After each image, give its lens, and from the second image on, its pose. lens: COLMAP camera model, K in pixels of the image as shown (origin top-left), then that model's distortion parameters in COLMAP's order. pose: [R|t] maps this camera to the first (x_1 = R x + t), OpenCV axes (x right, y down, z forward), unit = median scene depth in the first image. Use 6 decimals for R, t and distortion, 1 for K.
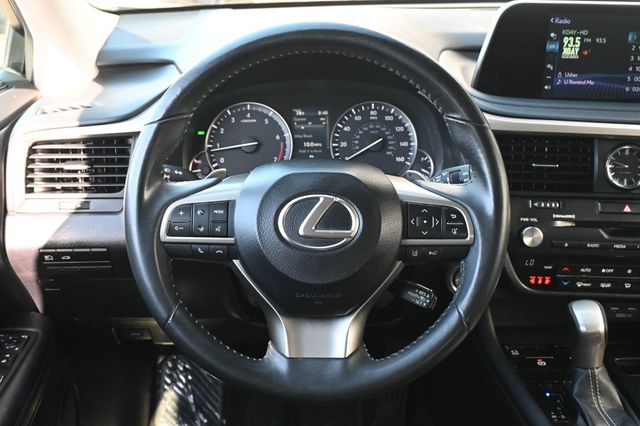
lens RADIAL K [[765.3, 0, 319.9], [0, 765.3, 211.6], [0, 0, 1]] dist [-0.001233, 0.000000]
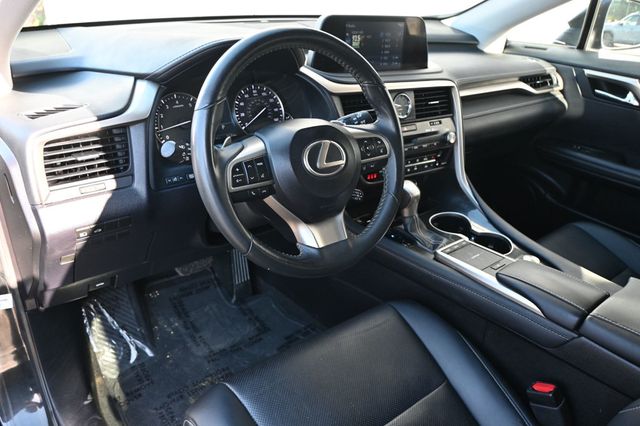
lens RADIAL K [[474.5, 0, 319.1], [0, 474.5, 215.8], [0, 0, 1]] dist [-0.031585, 0.009297]
pose [[0.803663, -0.238271, 0.545301, -0.416711], [0.174867, 0.970443, 0.166319, -0.025547], [-0.568812, -0.038309, 0.821575, 0.159339]]
